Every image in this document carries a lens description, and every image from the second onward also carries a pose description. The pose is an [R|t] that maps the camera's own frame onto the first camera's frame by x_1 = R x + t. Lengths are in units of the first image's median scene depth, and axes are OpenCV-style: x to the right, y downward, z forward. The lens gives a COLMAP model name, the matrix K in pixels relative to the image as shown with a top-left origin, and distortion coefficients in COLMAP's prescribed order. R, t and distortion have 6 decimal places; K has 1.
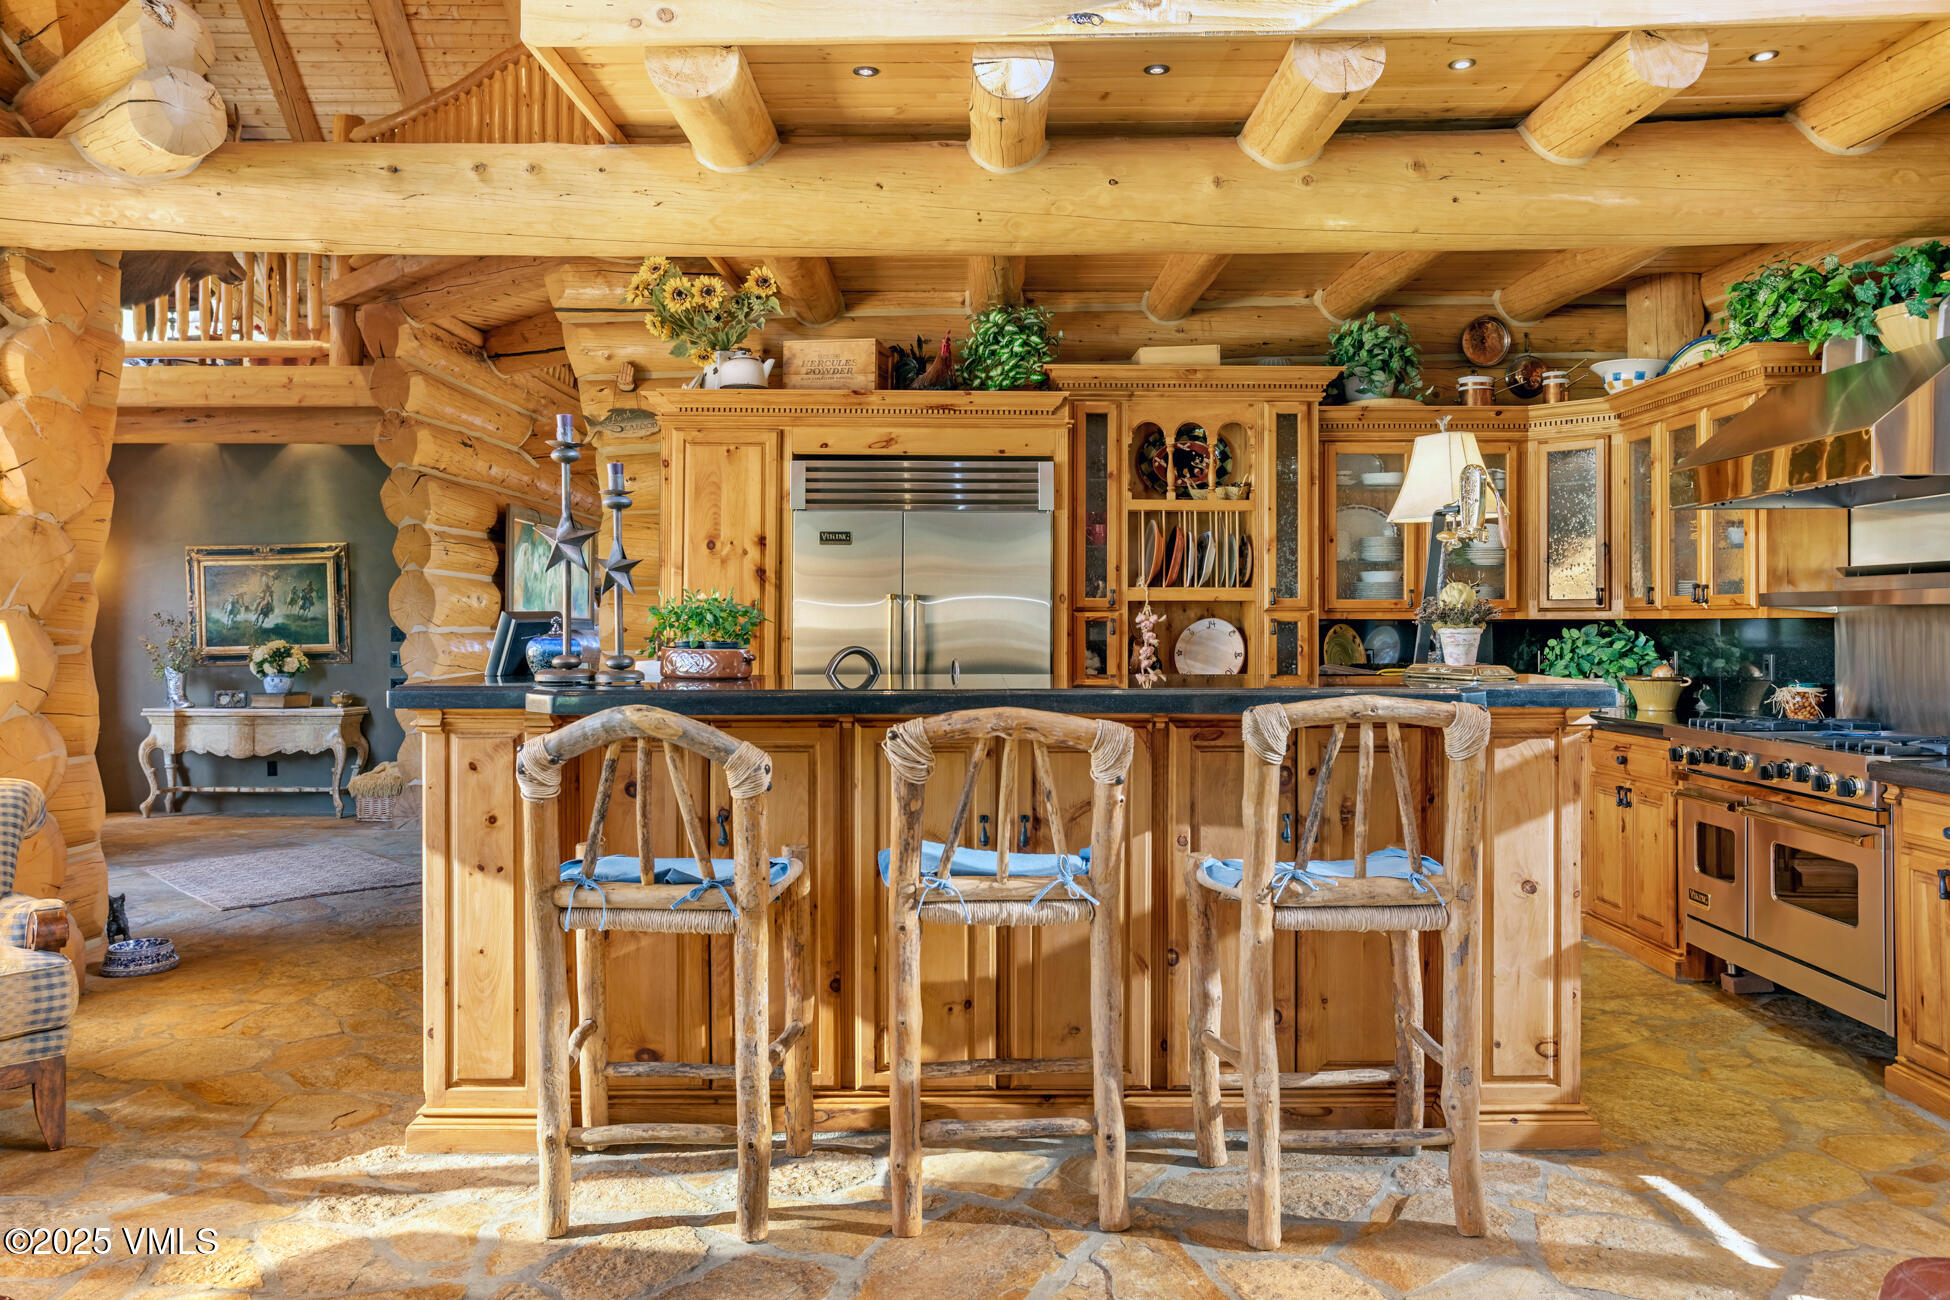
lens RADIAL K [[1404.0, 0, 970.0], [0, 1404.0, 629.9], [0, 0, 1]] dist [-0.028681, 0.014661]
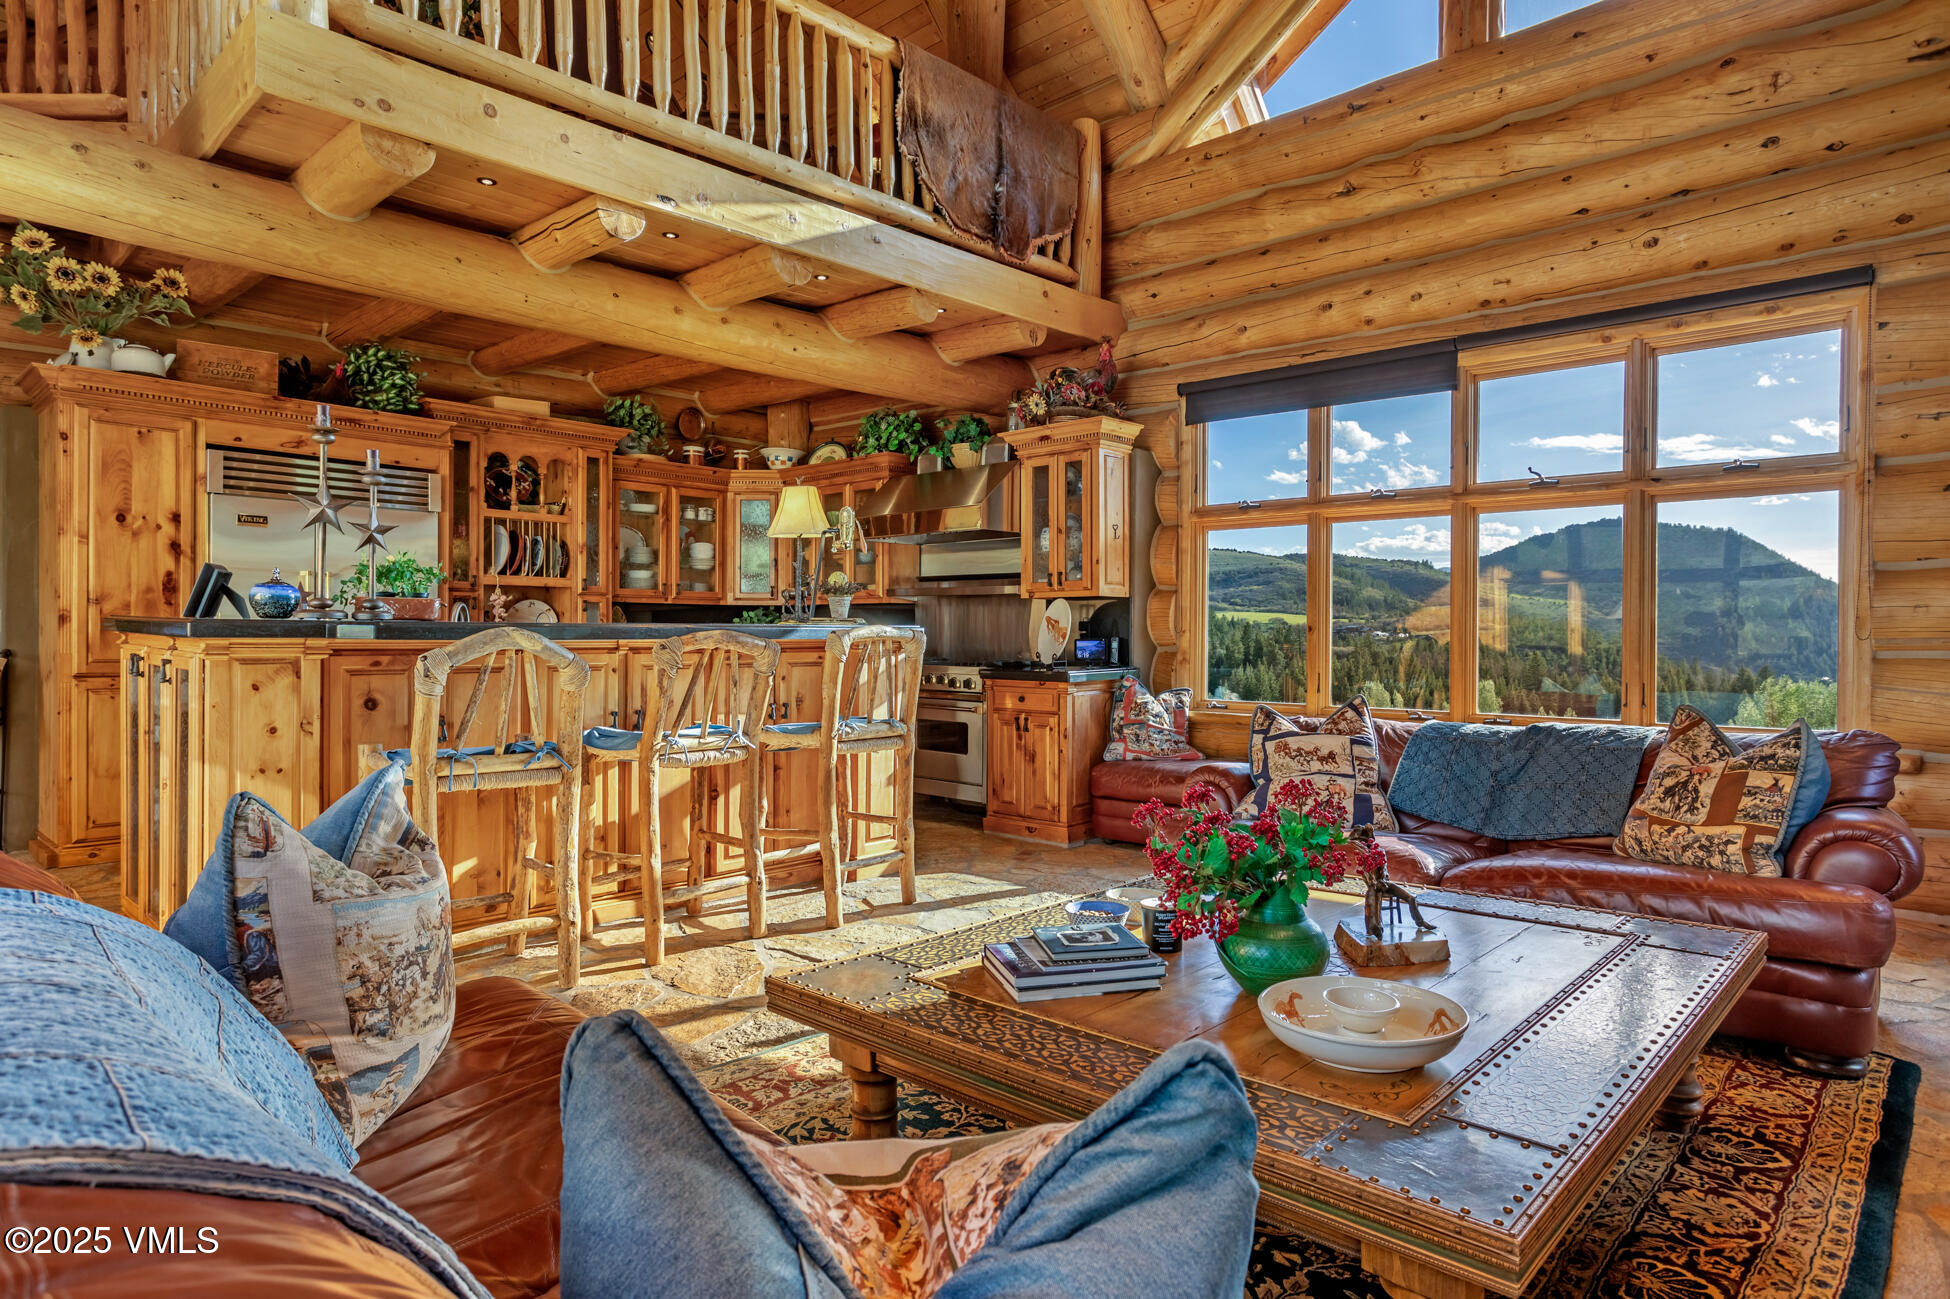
lens RADIAL K [[1127.2, 0, 976.2], [0, 1127.2, 657.7], [0, 0, 1]] dist [-0.038427, 0.019048]
pose [[0.662214, -0.012789, 0.749206, -0.378519], [0.000712, 0.999865, 0.016438, 0.032468], [-0.749315, -0.010352, 0.662133, -0.056490]]
